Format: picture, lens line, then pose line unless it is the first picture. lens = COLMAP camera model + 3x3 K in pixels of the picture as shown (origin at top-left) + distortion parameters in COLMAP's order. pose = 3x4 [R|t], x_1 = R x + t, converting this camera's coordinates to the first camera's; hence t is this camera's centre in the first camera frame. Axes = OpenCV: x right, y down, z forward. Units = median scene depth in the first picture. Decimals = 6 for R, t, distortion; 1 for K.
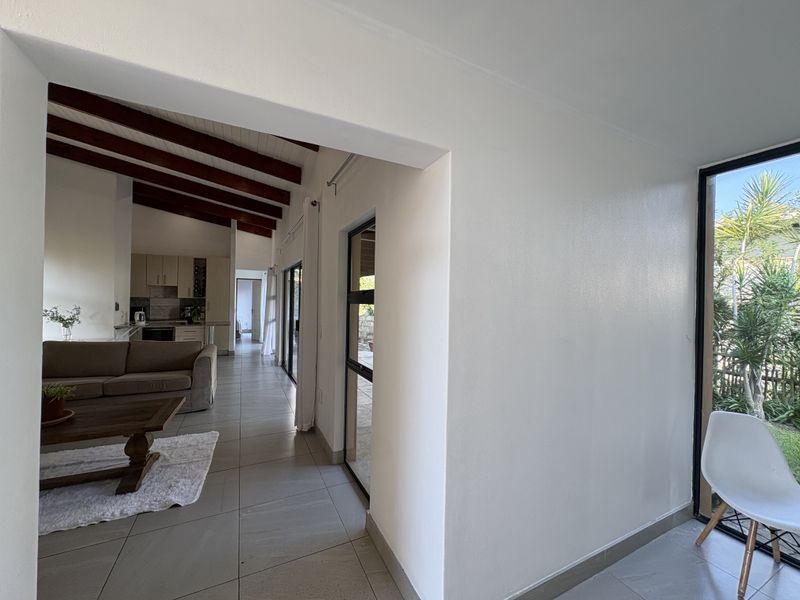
lens RADIAL K [[318.1, 0, 399.7], [0, 318.1, 299.8], [0, 0, 1]] dist [0.000470, -0.000543]
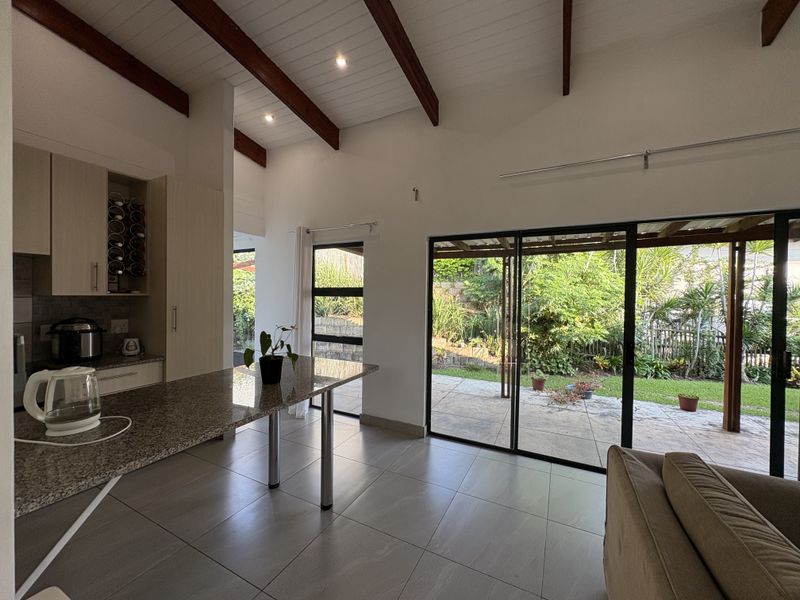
lens RADIAL K [[318.1, 0, 399.7], [0, 318.1, 299.8], [0, 0, 1]] dist [0.000470, -0.000543]
pose [[0.808347, -0.018131, 0.588427, -0.663464], [0.003061, 0.999642, 0.026596, -0.009476], [-0.588698, -0.019698, 0.808113, 0.619640]]
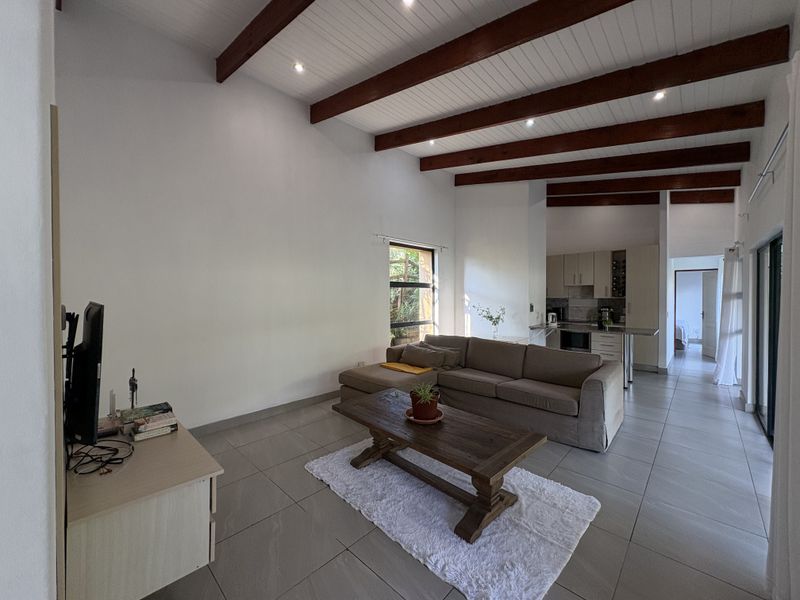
lens RADIAL K [[318.1, 0, 399.7], [0, 318.1, 299.8], [0, 0, 1]] dist [0.000470, -0.000543]
pose [[0.342921, -0.007573, -0.939334, -0.042875], [0.011777, 0.999924, -0.003762, -0.004805], [0.939290, -0.009773, 0.342984, 0.186826]]
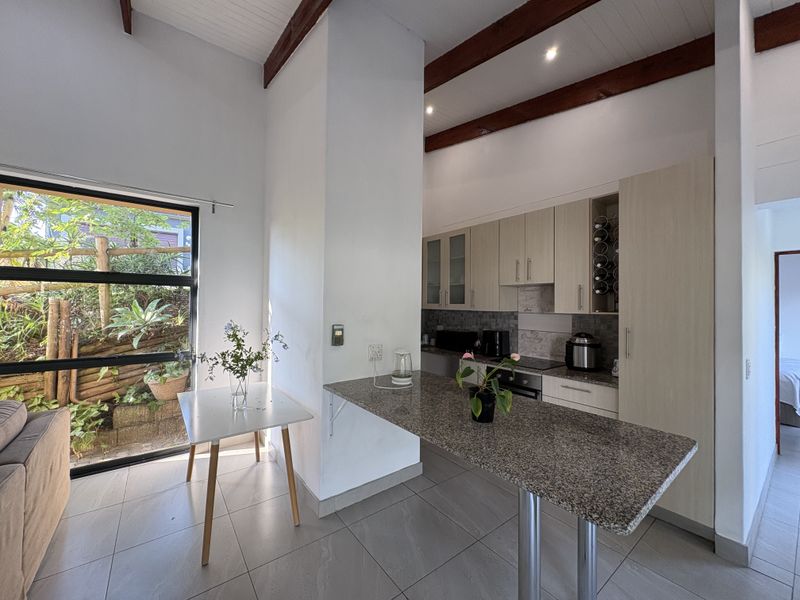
lens RADIAL K [[318.1, 0, 399.7], [0, 318.1, 299.8], [0, 0, 1]] dist [0.000470, -0.000543]
pose [[0.188879, -0.029328, -0.981562, -0.381116], [-0.006656, 0.999493, -0.031145, -0.009500], [0.981978, 0.012416, 0.188588, 0.802493]]
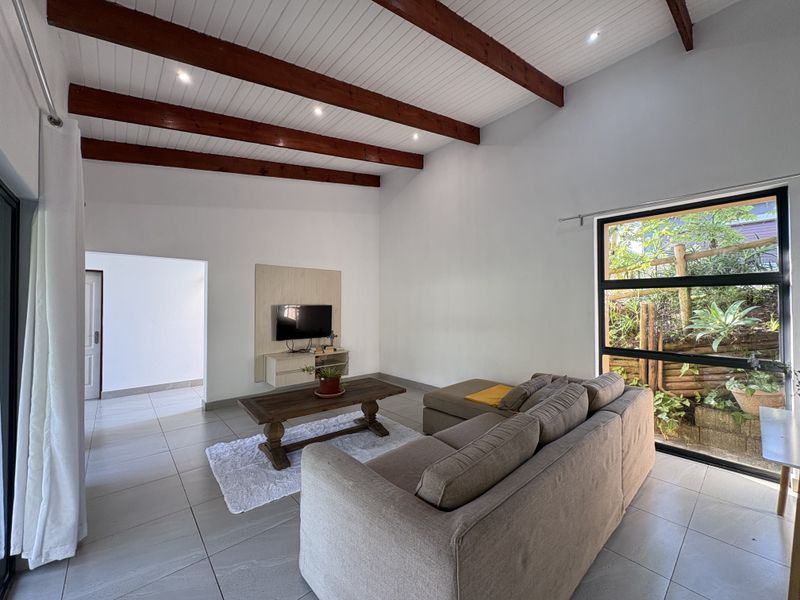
lens RADIAL K [[318.1, 0, 399.7], [0, 318.1, 299.8], [0, 0, 1]] dist [0.000470, -0.000543]
pose [[-0.965256, -0.021080, -0.260453, -0.350727], [-0.015961, 0.999636, -0.021753, -0.006750], [0.260817, -0.016840, -0.965241, 0.841333]]
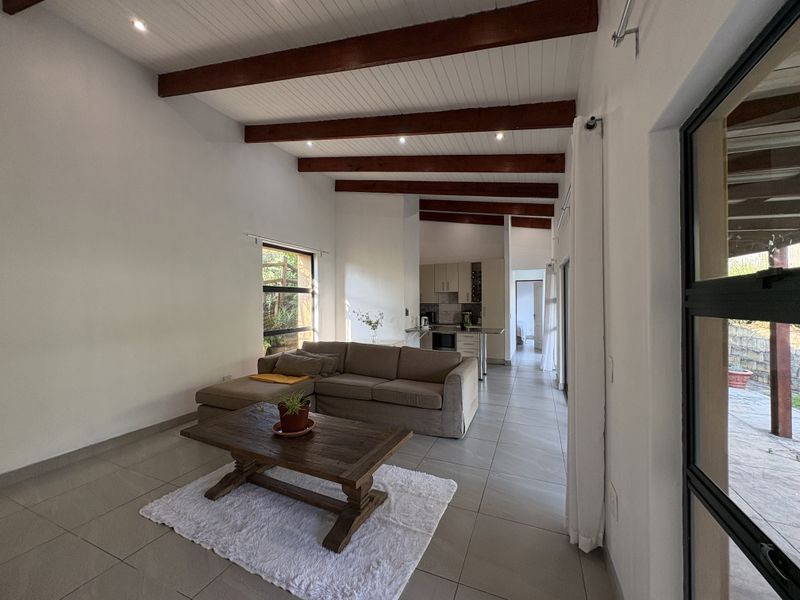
lens RADIAL K [[318.1, 0, 399.7], [0, 318.1, 299.8], [0, 0, 1]] dist [0.000470, -0.000543]
pose [[0.647682, -0.025761, -0.761475, -0.038499], [0.018952, 0.999664, -0.017699, -0.002470], [0.761675, -0.002969, 0.647953, 0.202137]]
